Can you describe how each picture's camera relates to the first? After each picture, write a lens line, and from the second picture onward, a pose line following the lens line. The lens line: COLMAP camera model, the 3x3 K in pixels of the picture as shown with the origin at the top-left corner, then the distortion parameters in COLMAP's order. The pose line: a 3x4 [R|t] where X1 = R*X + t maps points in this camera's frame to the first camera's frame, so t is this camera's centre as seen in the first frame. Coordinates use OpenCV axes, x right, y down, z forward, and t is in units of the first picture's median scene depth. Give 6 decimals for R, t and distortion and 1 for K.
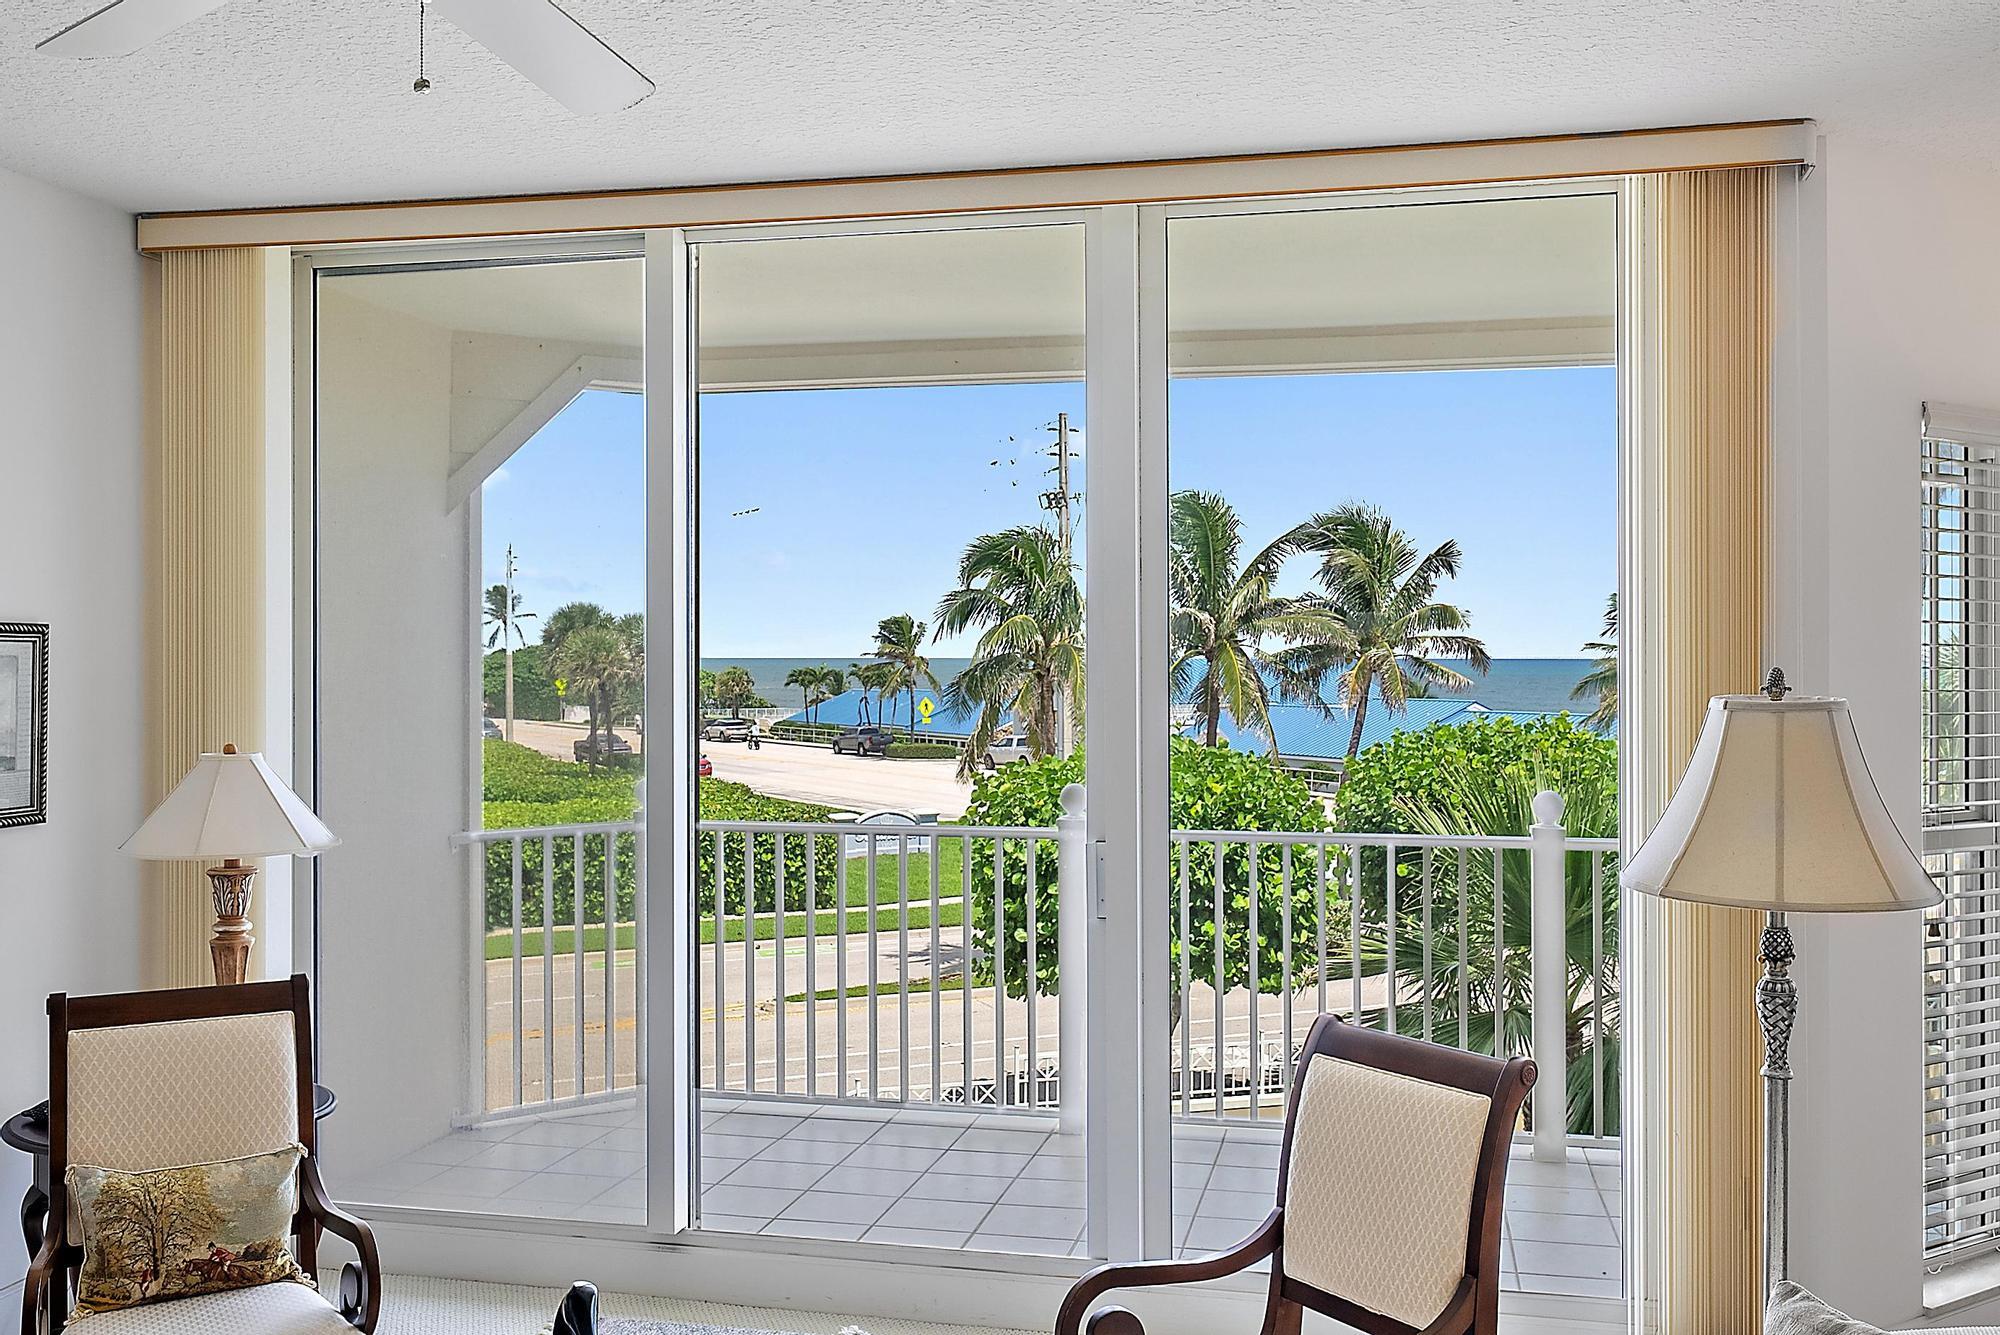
lens RADIAL K [[1797.6, 0, 1004.3], [0, 1797.6, 651.0], [0, 0, 1]] dist [0.014296, -0.000764]
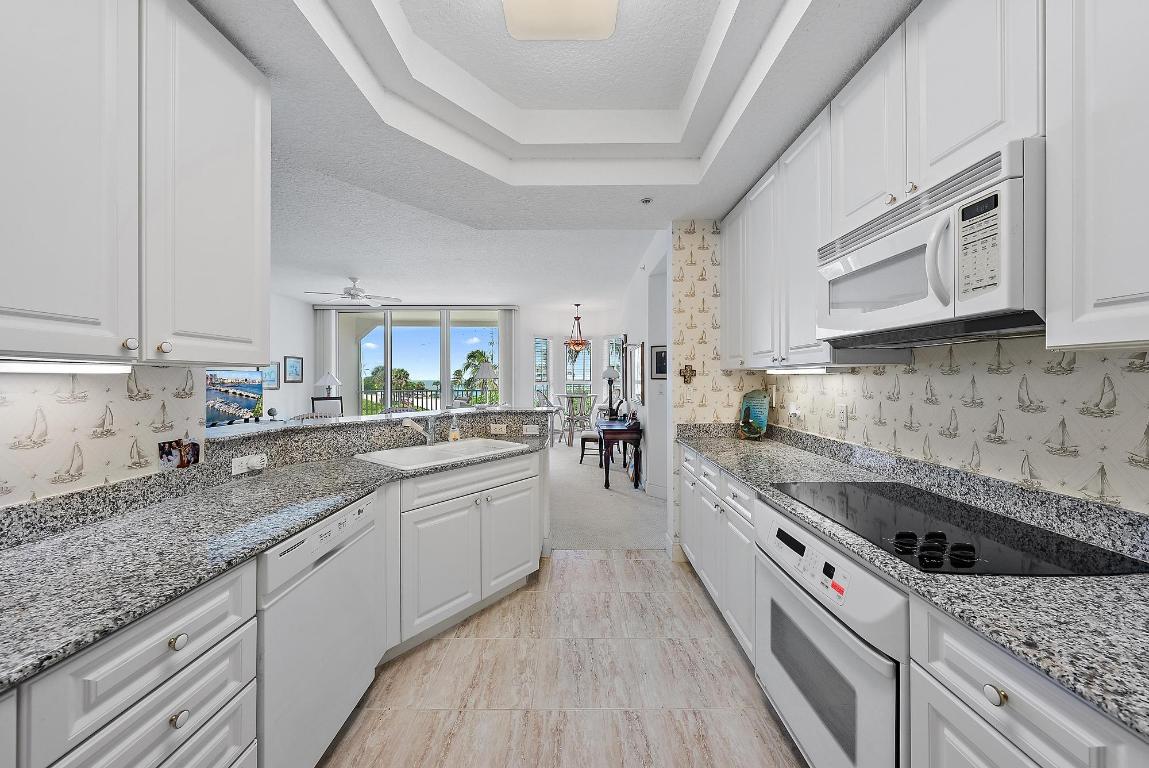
lens RADIAL K [[414.6, 0, 577.1], [0, 414.6, 376.2], [0, 0, 1]] dist [-0.001891, -0.000063]
pose [[0.978162, -0.002240, 0.207832, 0.111197], [0.003272, 0.999984, -0.004620, 0.032357], [-0.207819, 0.005199, 0.978154, -0.423808]]
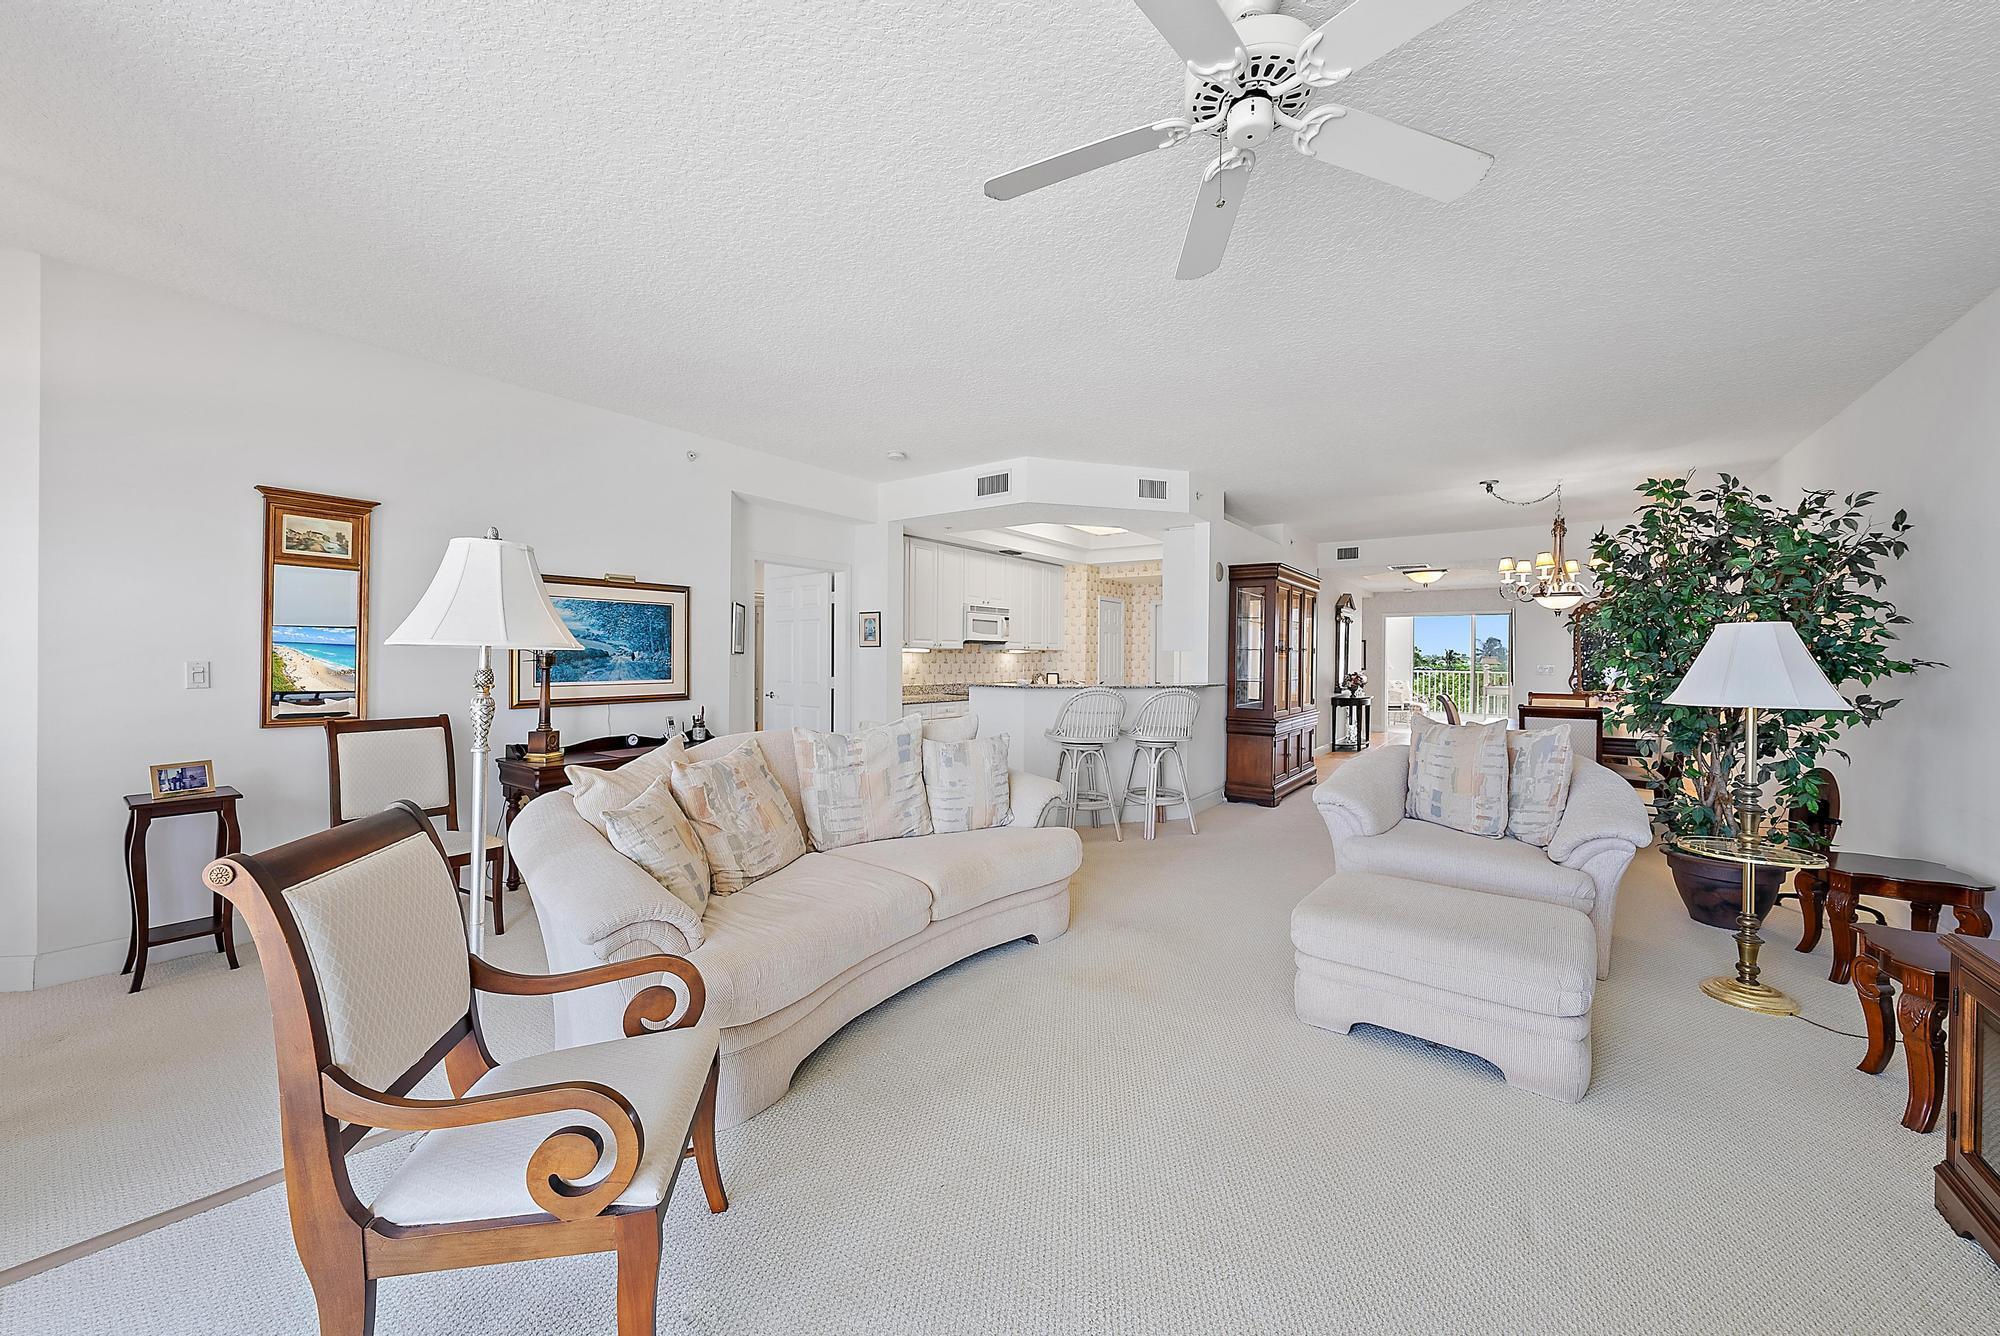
lens RADIAL K [[721.6, 0, 1004.5], [0, 721.6, 654.4], [0, 0, 1]] dist [-0.001891, -0.000063]
pose [[-0.917985, -0.007659, 0.396541, -0.085080], [-0.009074, 0.999957, -0.001691, 0.033482], [-0.396511, -0.005150, -0.918016, 0.361657]]
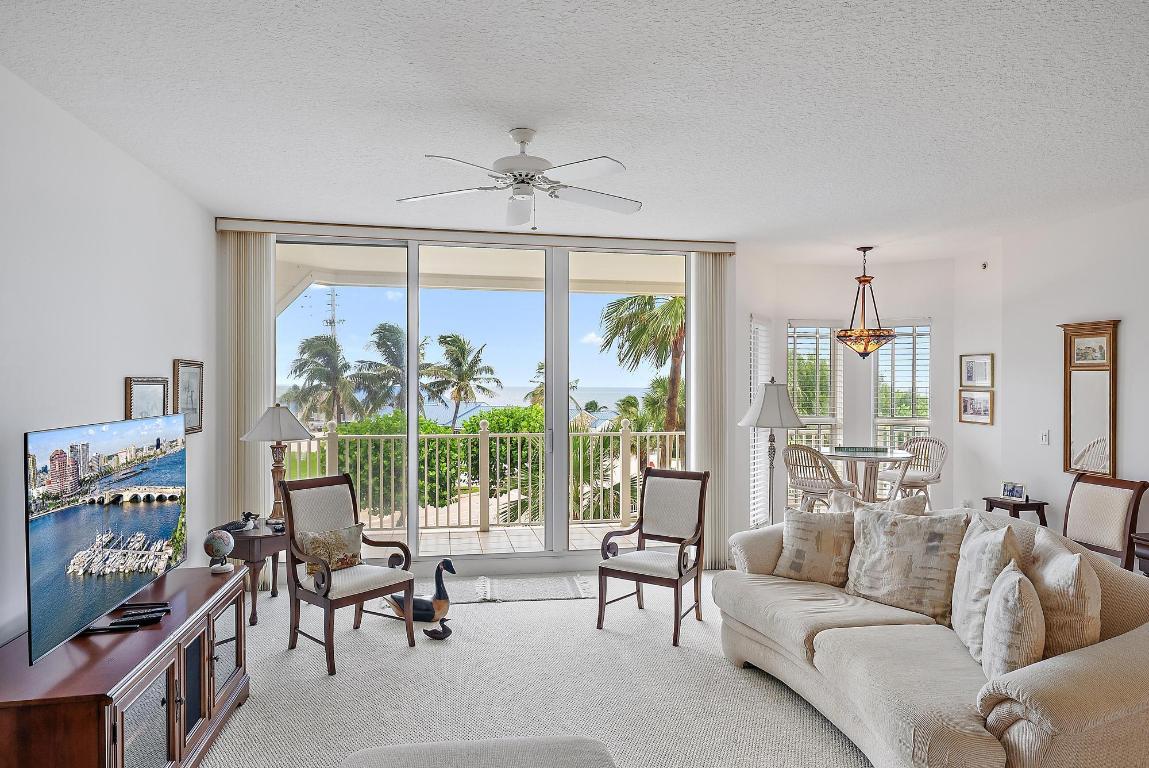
lens RADIAL K [[685.3, 0, 574.5], [0, 685.3, 384.0], [0, 0, 1]] dist [0.025156, 0.000011]
pose [[0.919810, 0.002672, 0.392355, -0.172748], [-0.002726, 0.999996, -0.000419, 0.007453], [-0.392355, -0.000684, 0.919814, -0.094371]]
